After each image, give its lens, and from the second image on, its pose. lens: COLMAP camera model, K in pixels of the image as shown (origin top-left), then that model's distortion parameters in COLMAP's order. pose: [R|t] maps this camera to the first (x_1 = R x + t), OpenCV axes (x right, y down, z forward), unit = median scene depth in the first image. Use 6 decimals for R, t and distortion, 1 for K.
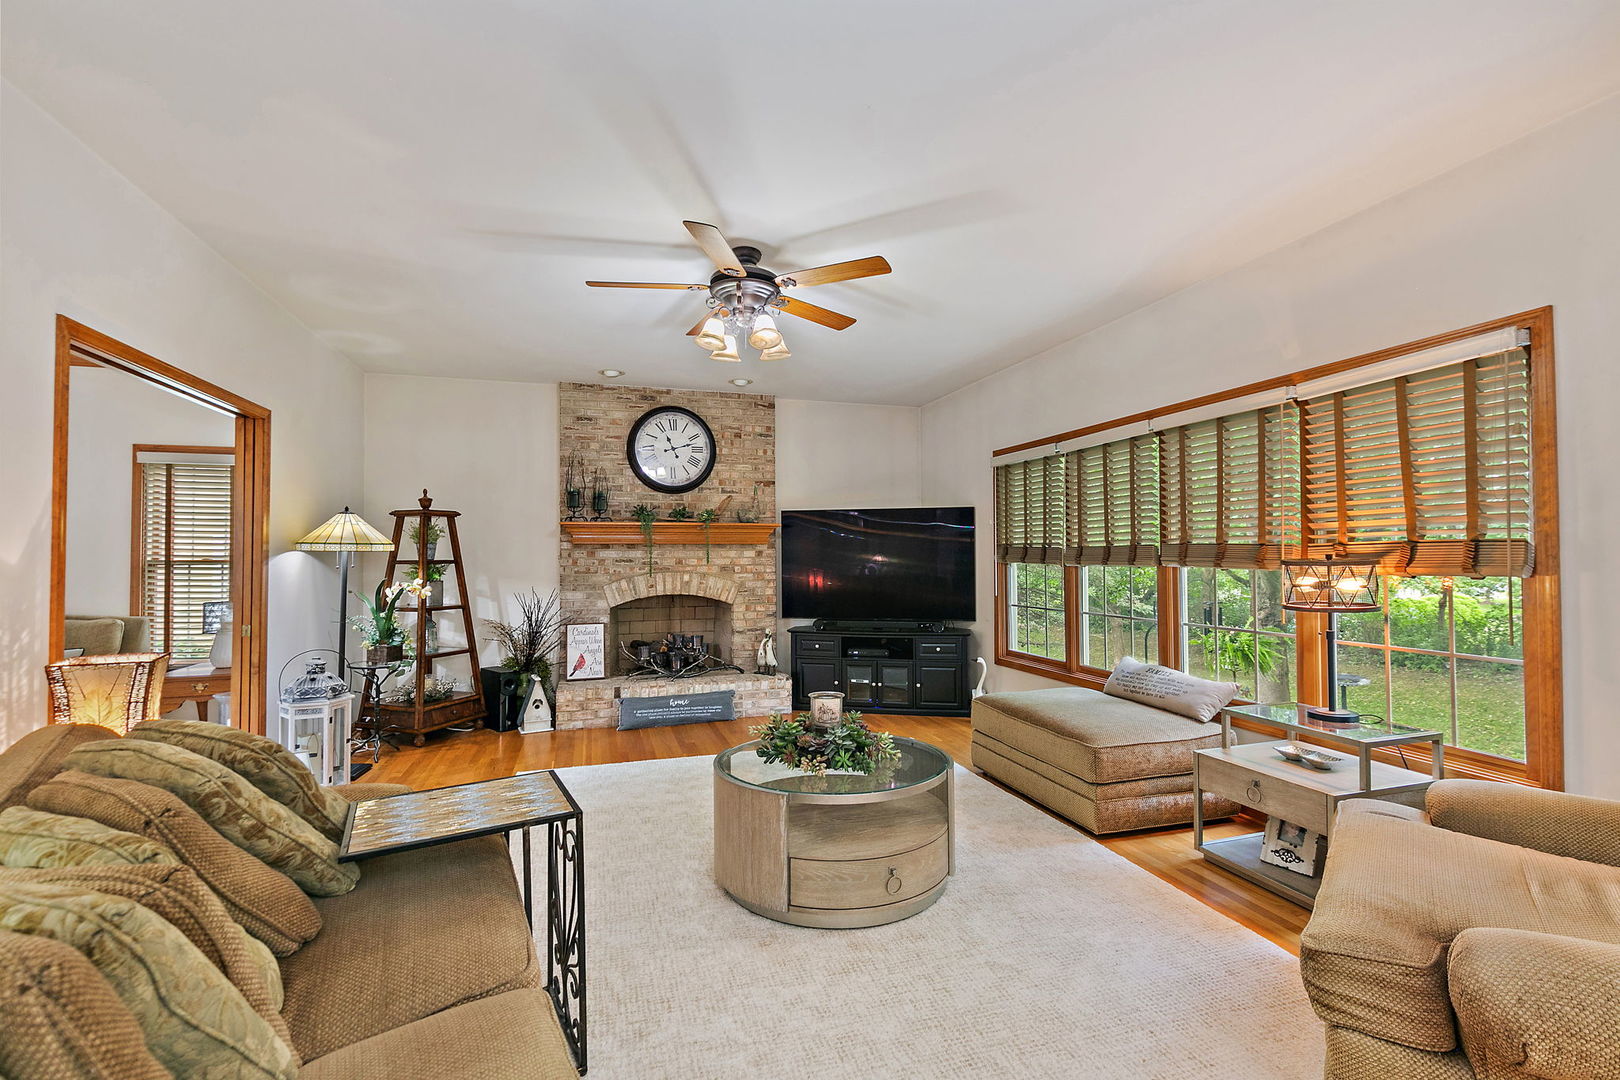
lens RADIAL K [[730.1, 0, 812.1], [0, 730.1, 544.5], [0, 0, 1]] dist [0.008534, -0.001294]
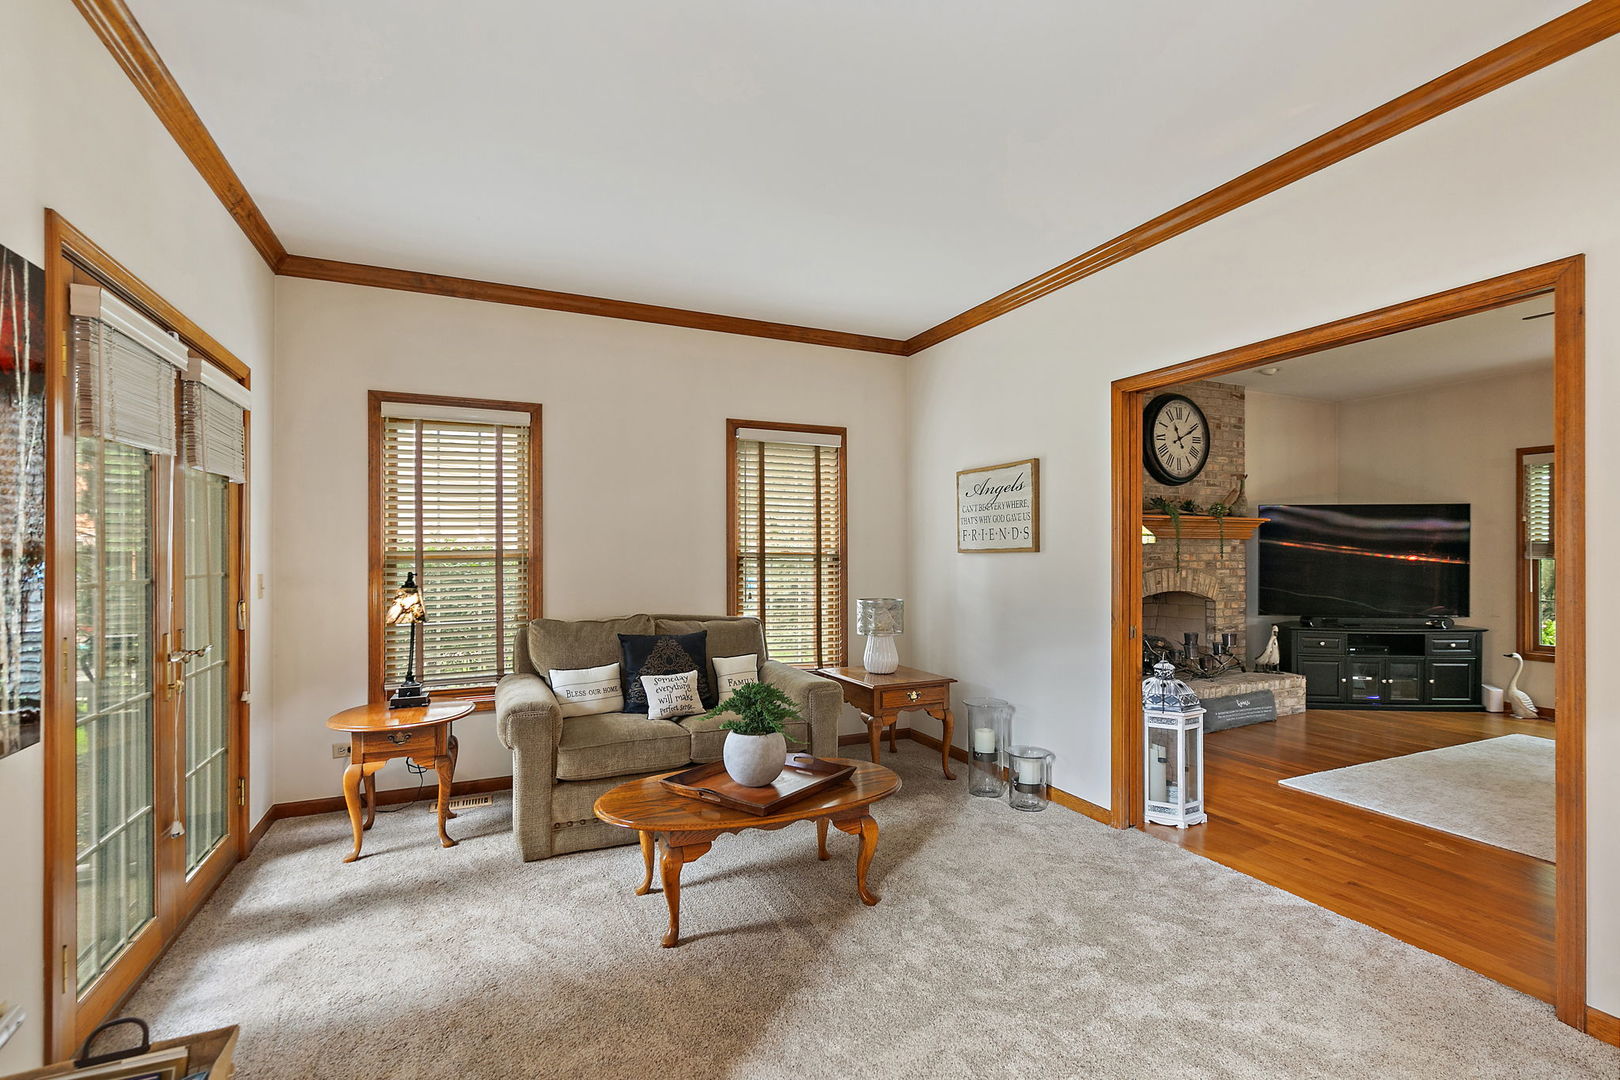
lens RADIAL K [[730.1, 0, 805.8], [0, 730.1, 551.0], [0, 0, 1]] dist [0.008534, -0.001294]
pose [[0.991476, 0.003997, 0.130230, -0.830677], [-0.005348, 0.999935, 0.010027, 0.009231], [-0.130181, -0.010638, 0.991433, 0.118235]]
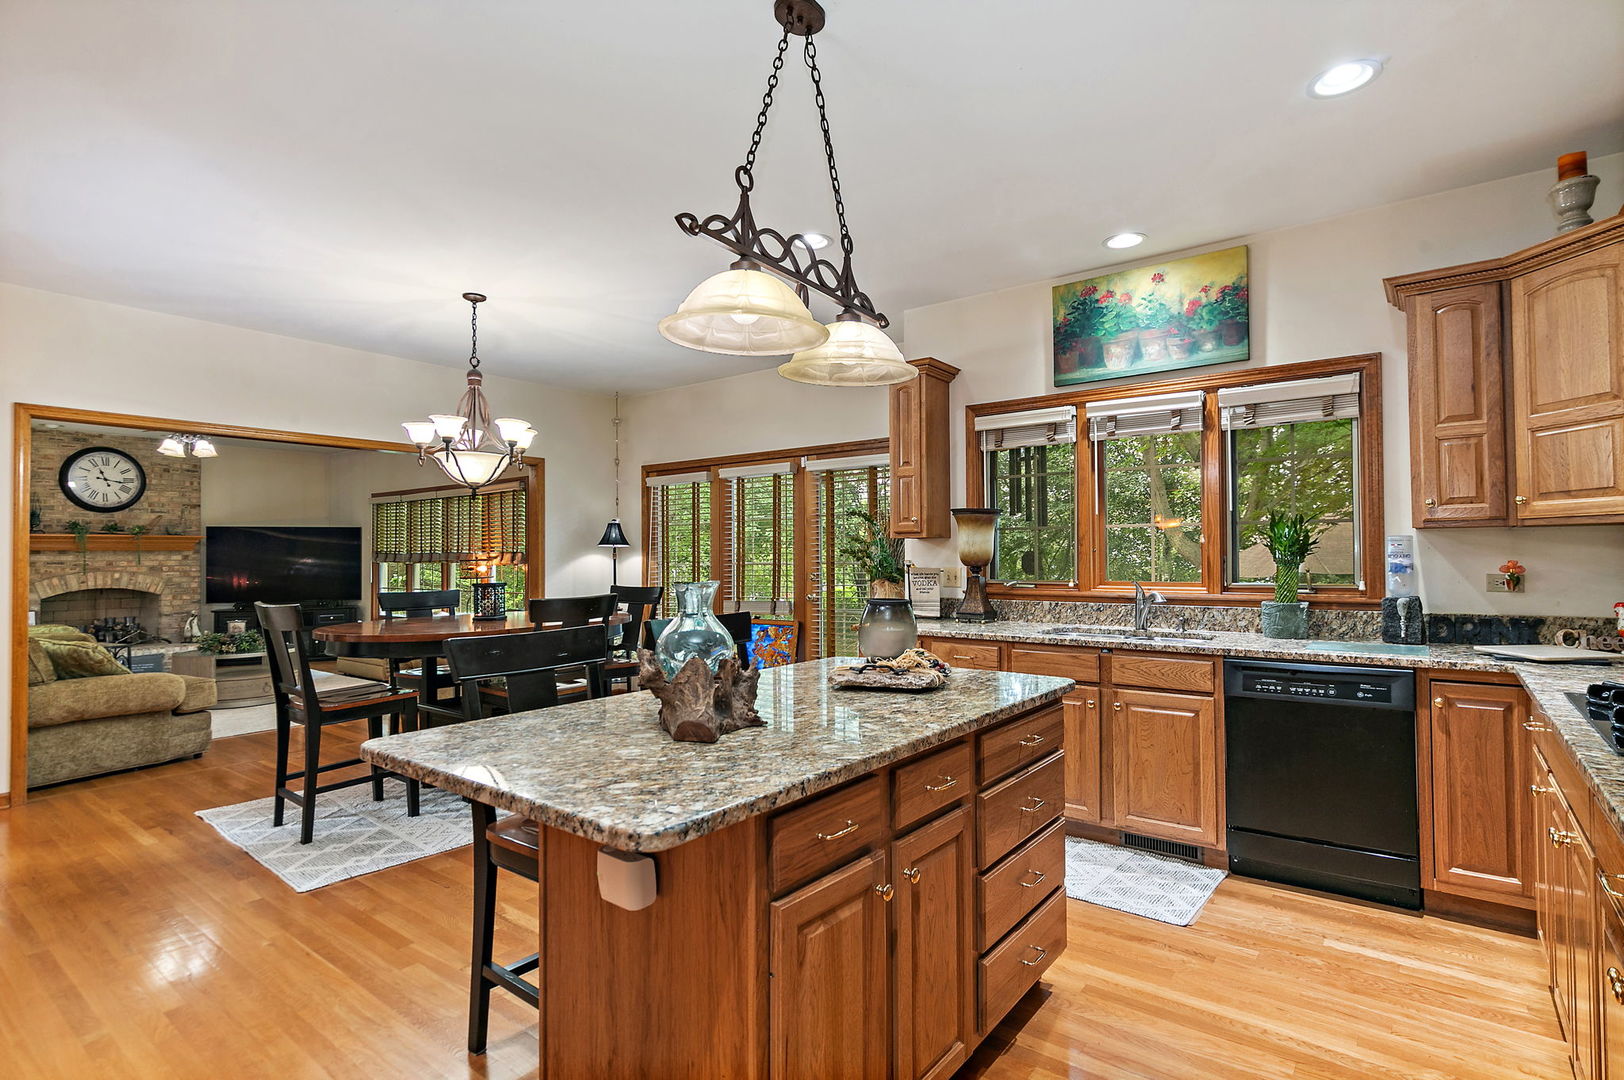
lens RADIAL K [[805.7, 0, 816.0], [0, 805.7, 542.0], [0, 0, 1]] dist [0.002216, 0.000324]
pose [[0.815213, 0.007622, 0.579111, 0.016492], [-0.005142, 0.999969, -0.005922, -0.014542], [-0.579138, 0.001850, 0.815227, -1.001847]]
